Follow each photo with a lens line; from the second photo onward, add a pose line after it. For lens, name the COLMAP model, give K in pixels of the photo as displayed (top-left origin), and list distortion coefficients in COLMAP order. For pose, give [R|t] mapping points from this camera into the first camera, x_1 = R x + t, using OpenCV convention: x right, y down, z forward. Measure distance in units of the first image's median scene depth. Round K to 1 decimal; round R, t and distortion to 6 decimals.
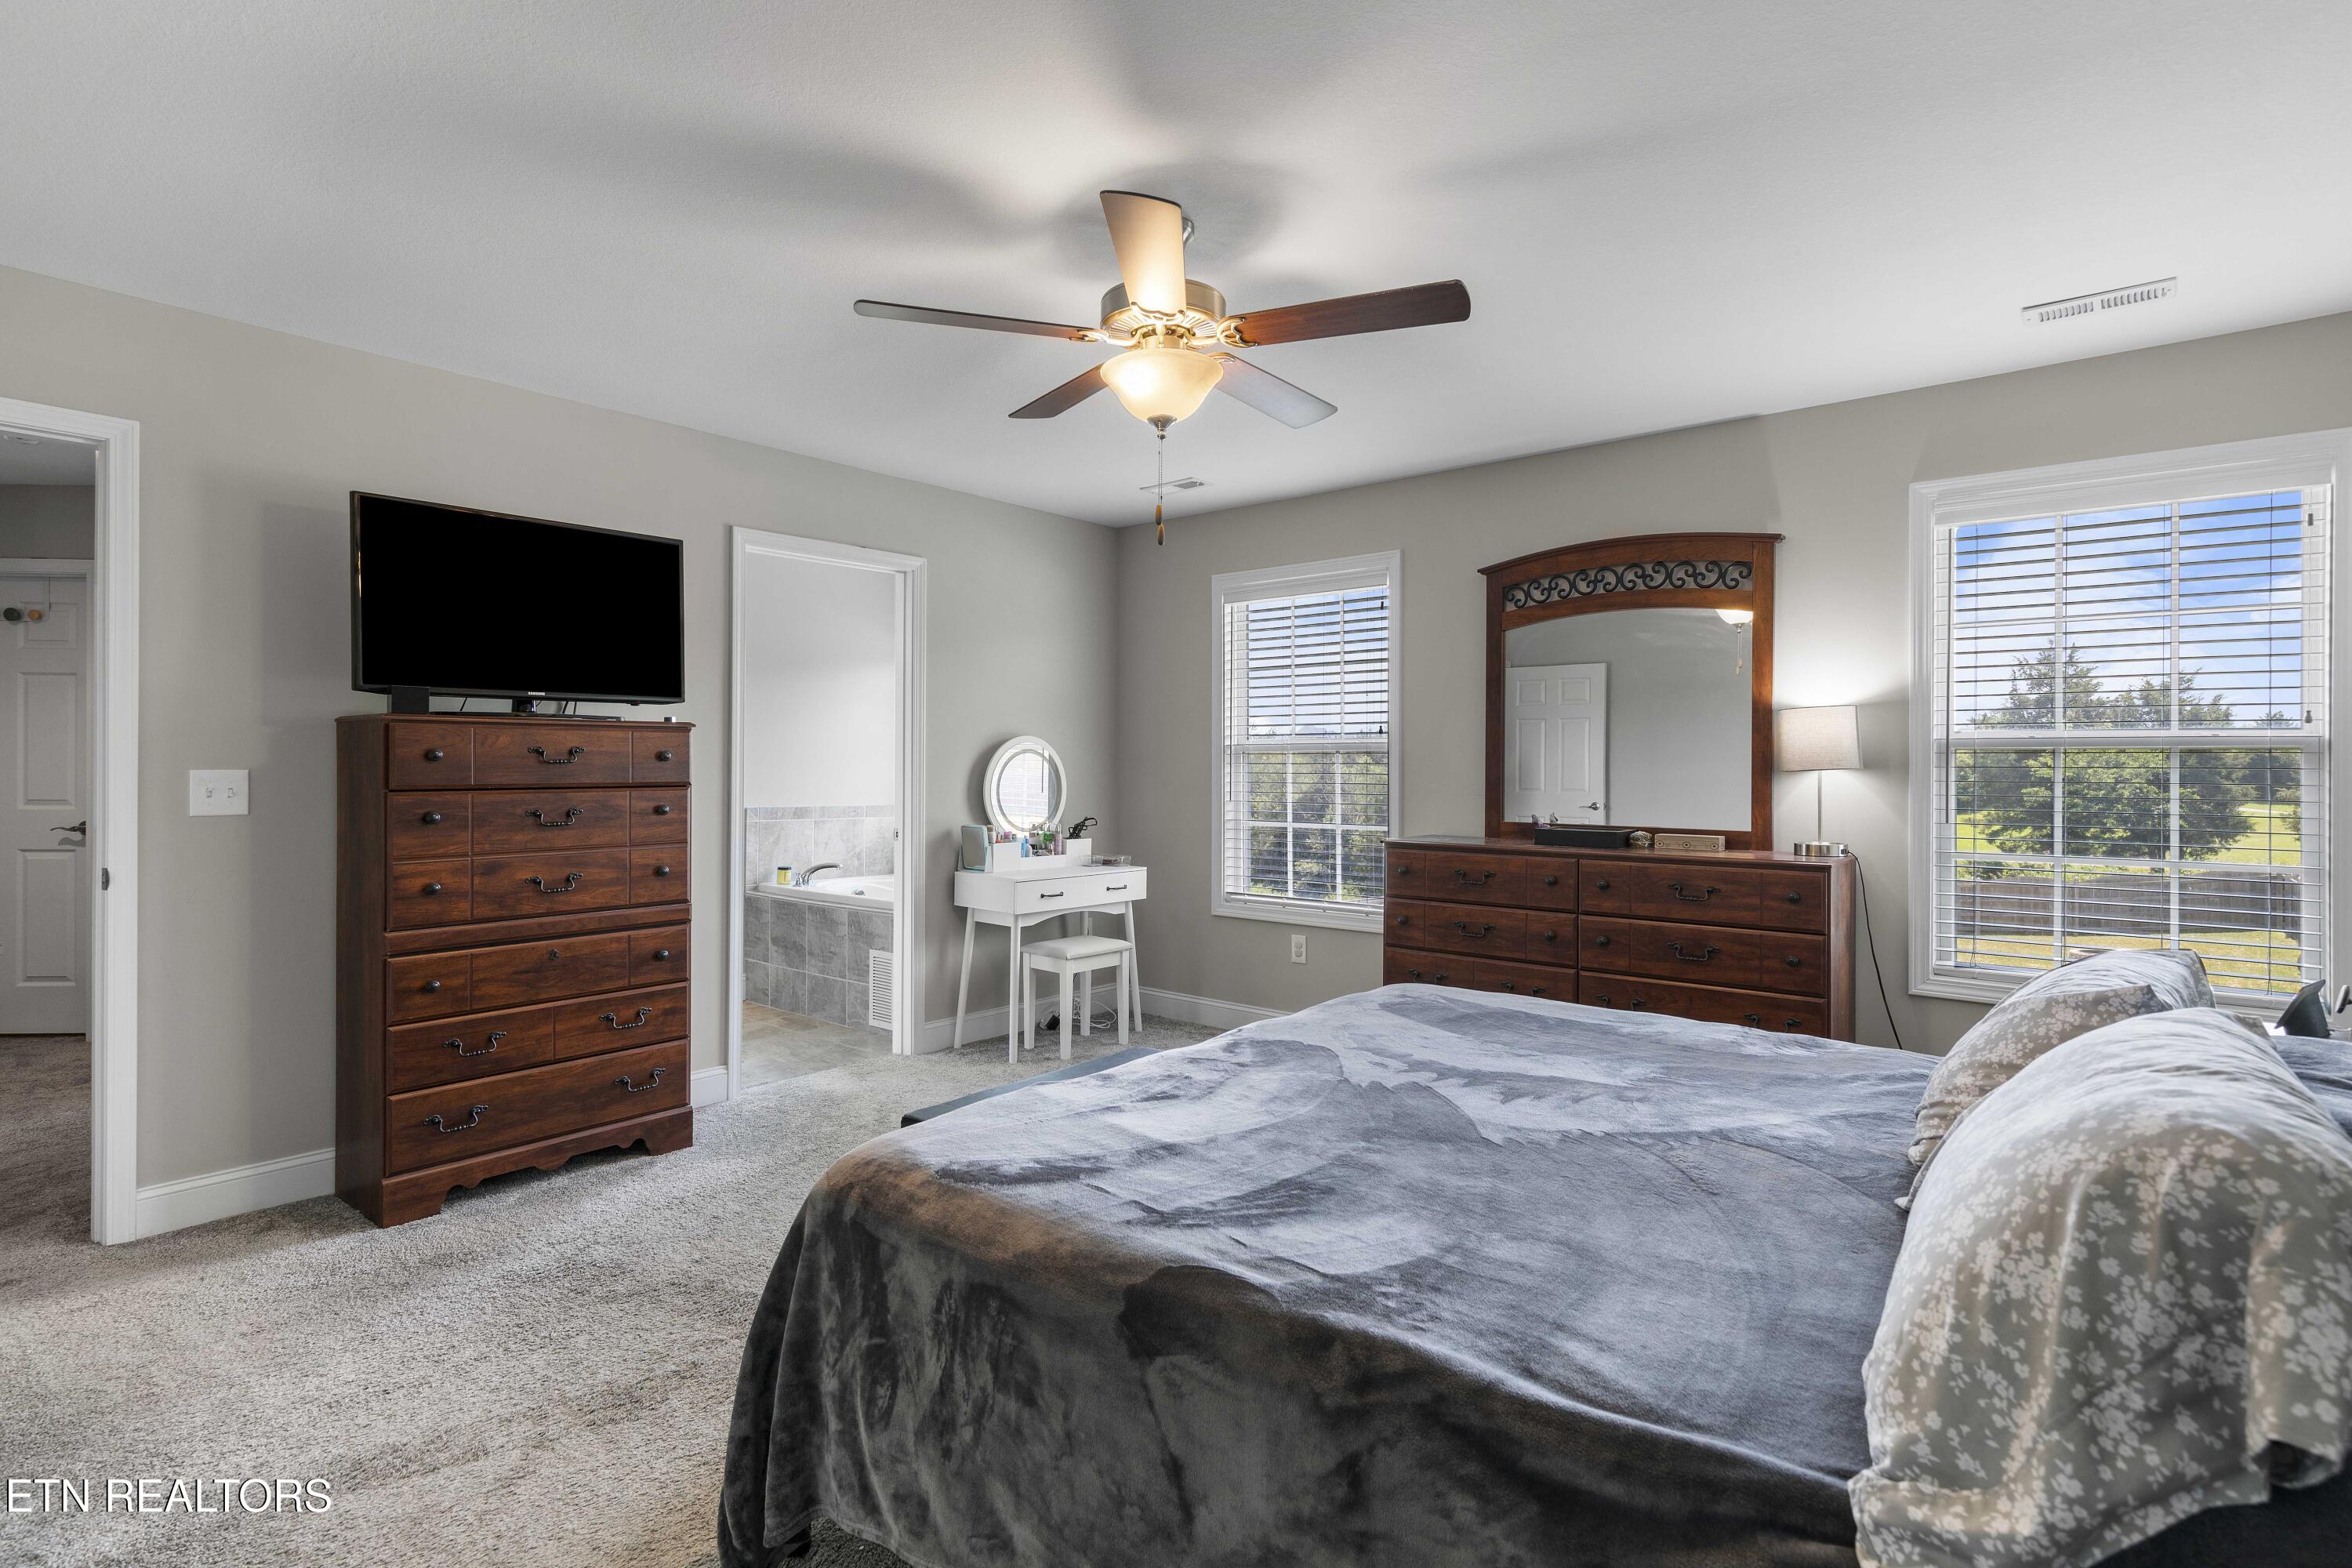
lens RADIAL K [[1123.5, 0, 1179.2], [0, 1123.5, 762.3], [0, 0, 1]] dist [0.000667, -0.000011]
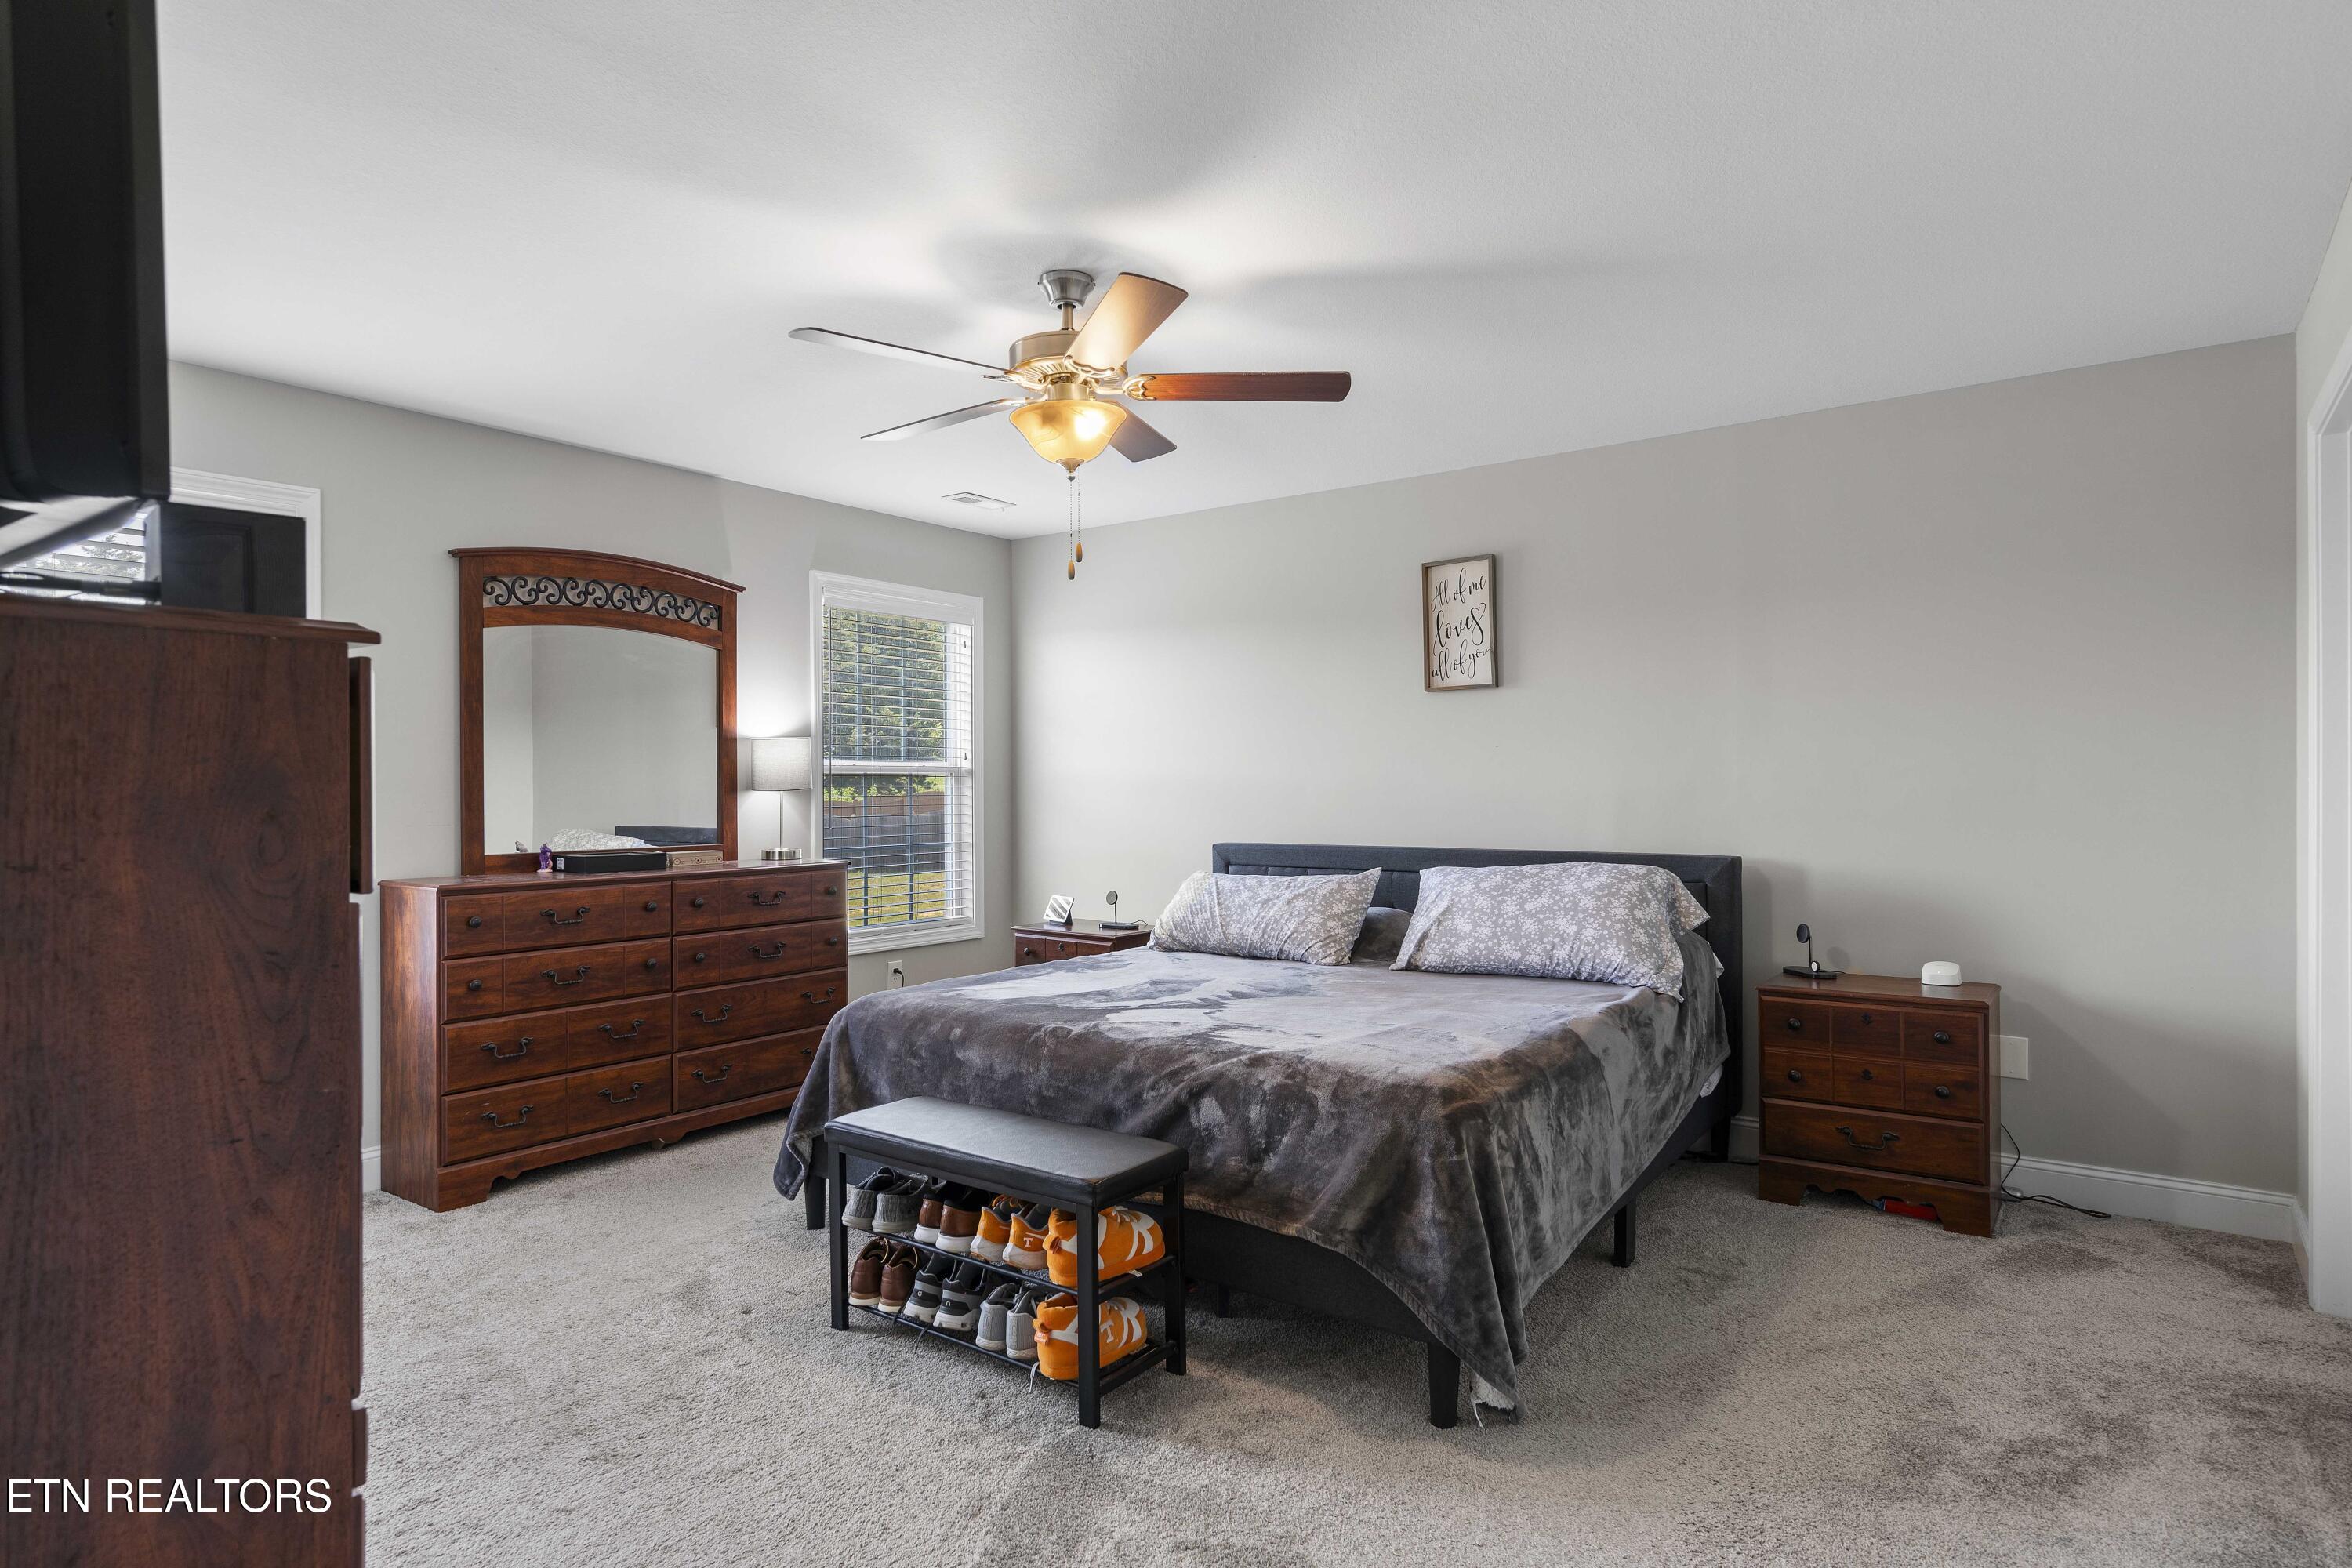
lens RADIAL K [[1242.5, 0, 1164.3], [0, 1242.5, 787.1], [0, 0, 1]] dist [0.004244, 0.000538]
pose [[-0.033648, -0.004931, 0.999422, -0.735353], [0.004932, 0.999975, 0.005100, -0.000550], [-0.999422, 0.005101, -0.033623, 0.582322]]
